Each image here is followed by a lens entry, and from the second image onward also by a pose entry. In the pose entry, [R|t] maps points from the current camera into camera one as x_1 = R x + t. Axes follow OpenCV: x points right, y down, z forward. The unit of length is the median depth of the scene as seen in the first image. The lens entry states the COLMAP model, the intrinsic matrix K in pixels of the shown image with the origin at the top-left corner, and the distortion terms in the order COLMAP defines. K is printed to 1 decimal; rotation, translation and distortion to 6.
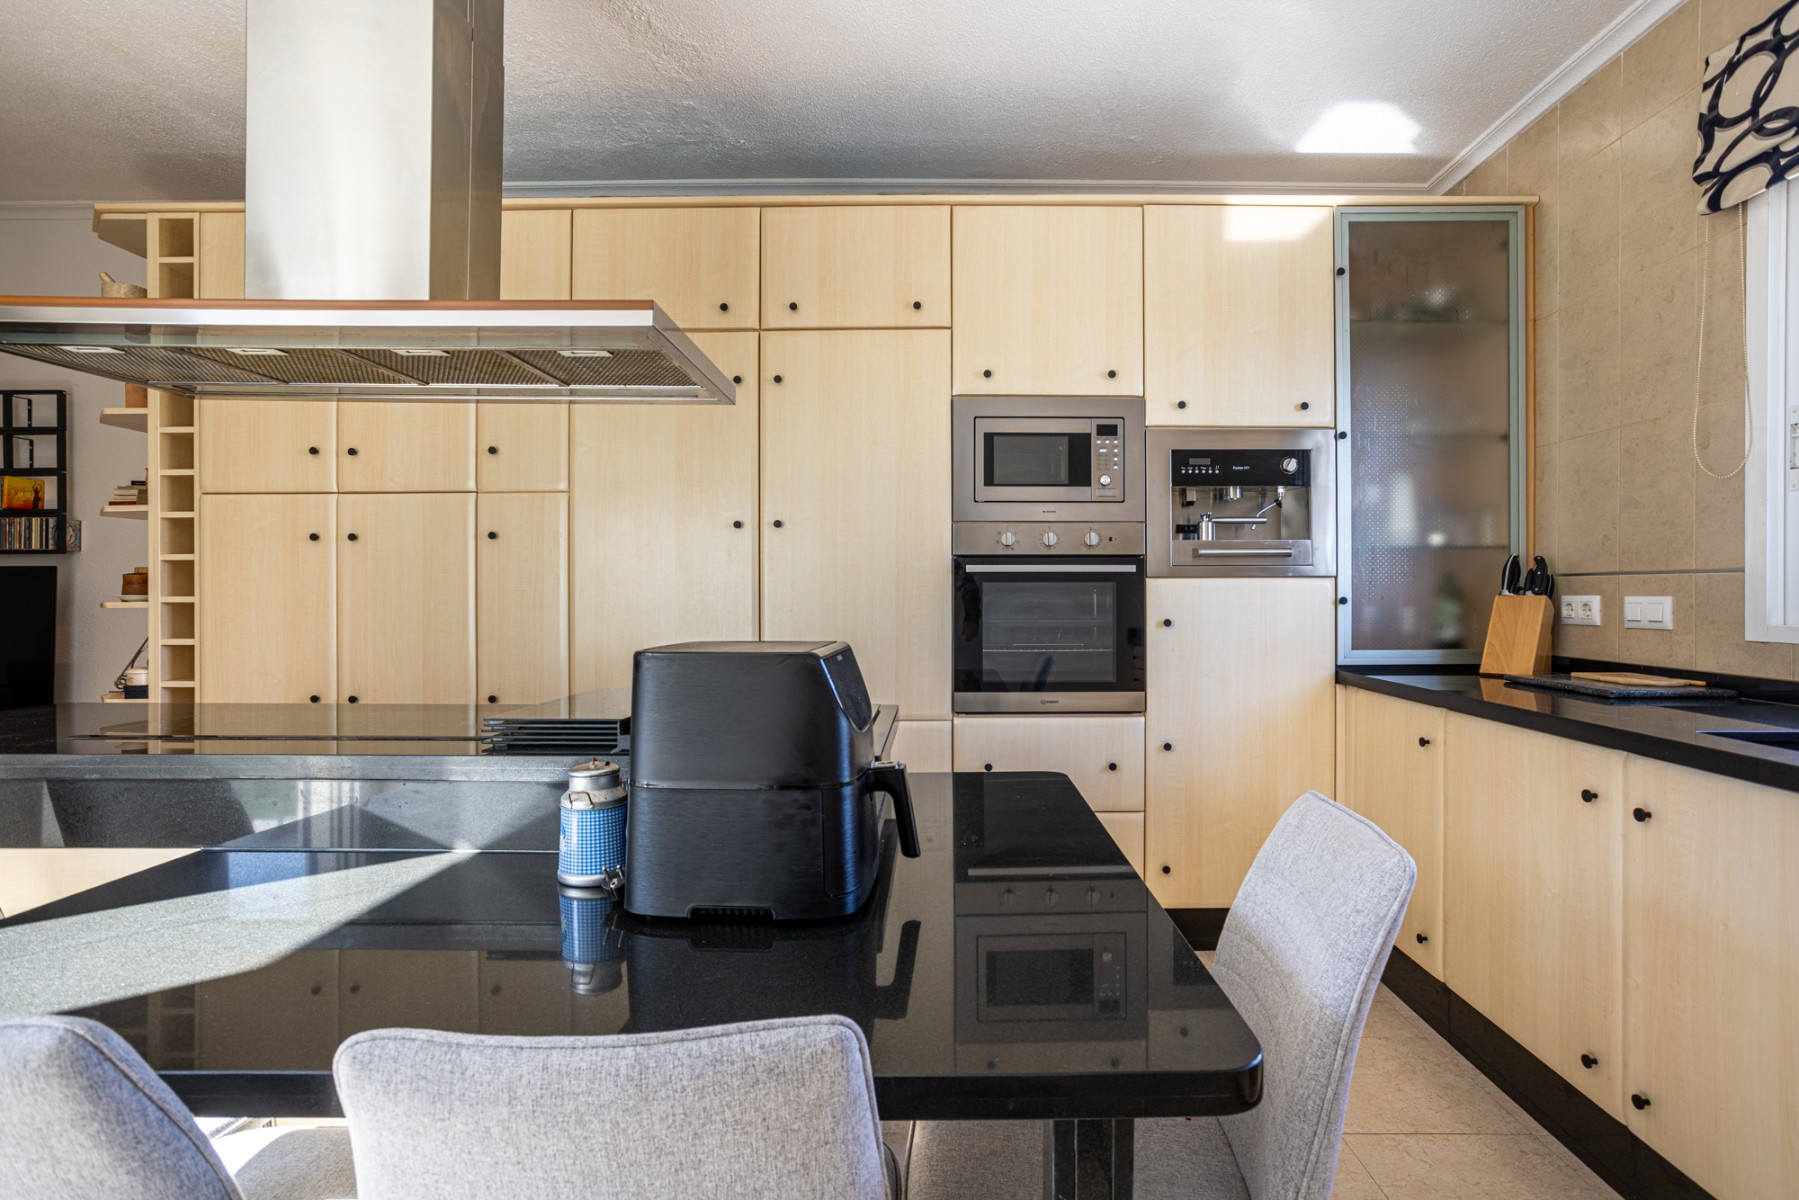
lens RADIAL K [[902.0, 0, 917.2], [0, 902.0, 596.1], [0, 0, 1]] dist [-0.046998, 0.025677]
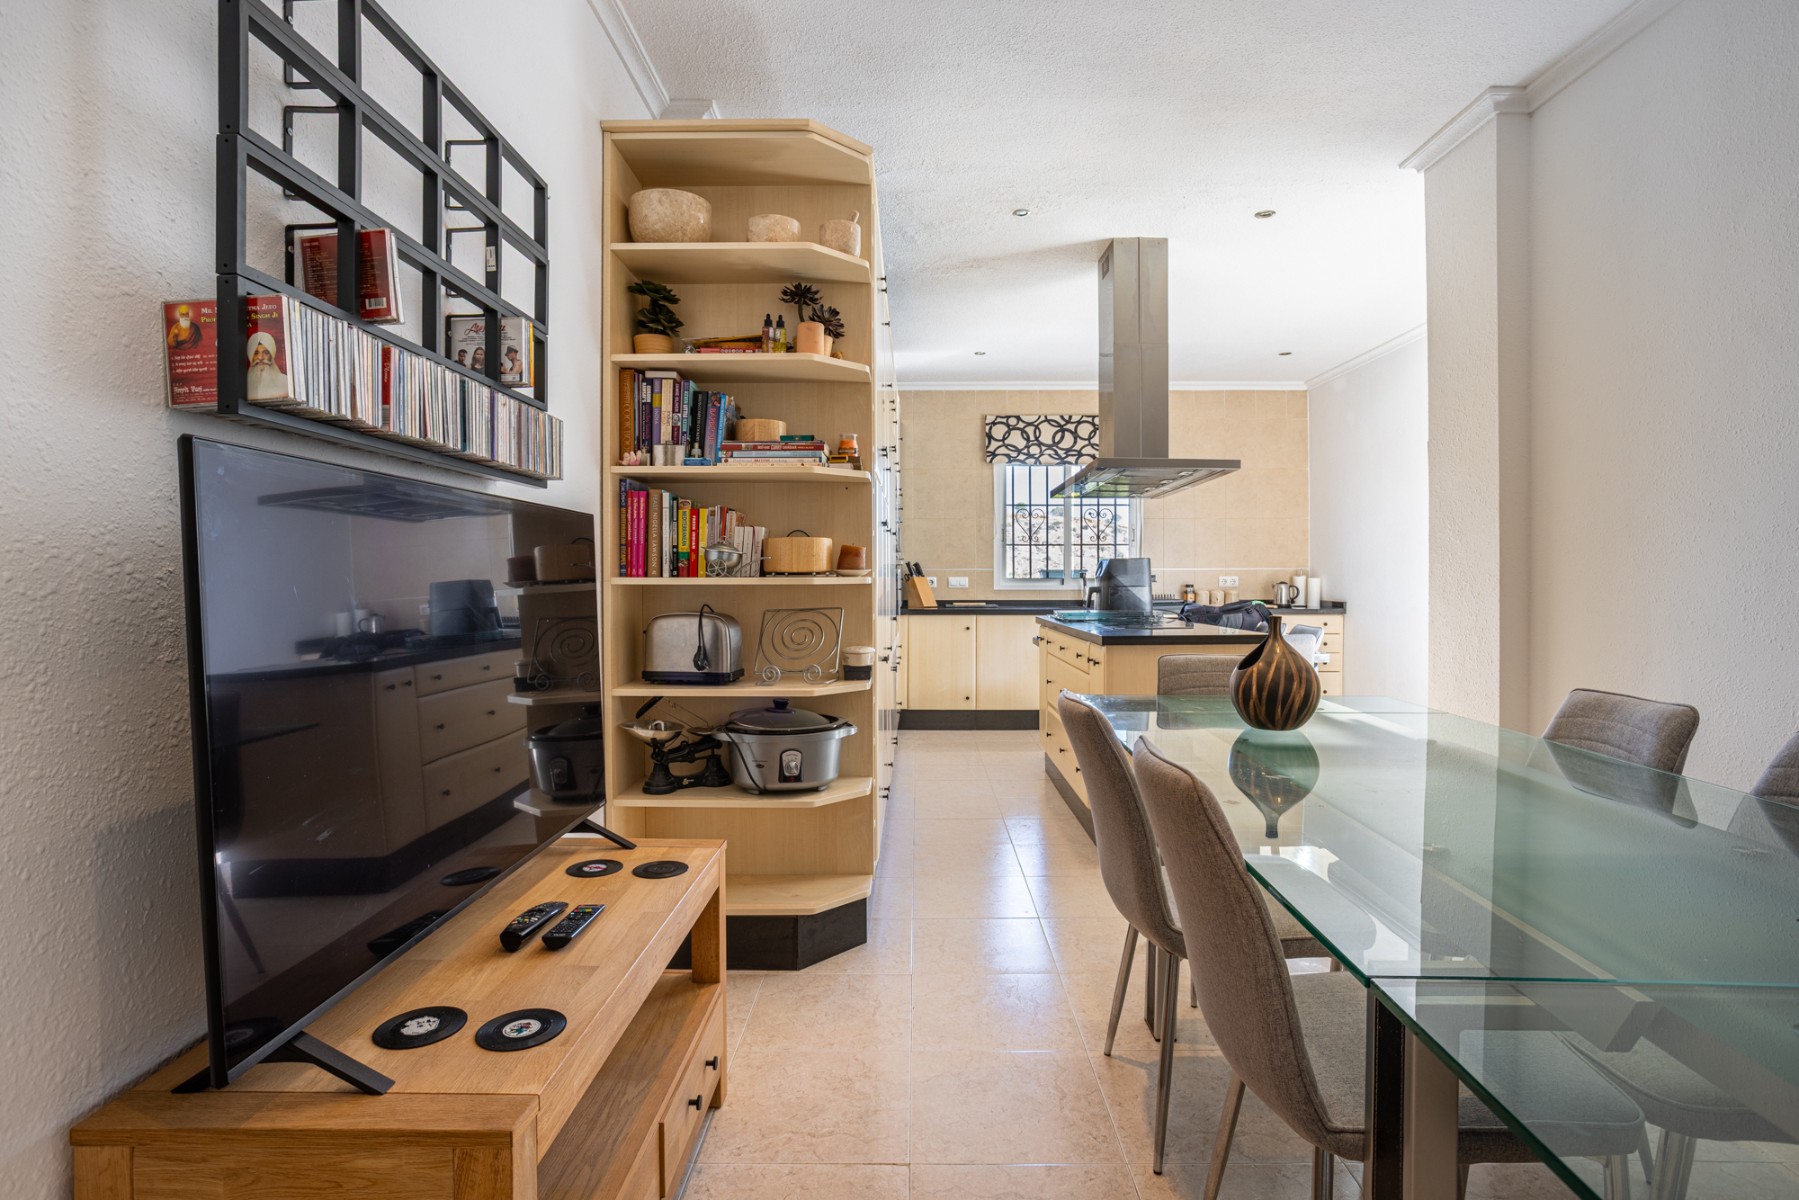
lens RADIAL K [[902.0, 0, 912.7], [0, 902.0, 590.3], [0, 0, 1]] dist [-0.046998, 0.025677]
pose [[-0.009831, -0.005712, 0.999935, -2.033011], [0.006046, 0.999965, 0.005772, 0.023394], [-0.999933, 0.006103, -0.009796, 1.066307]]
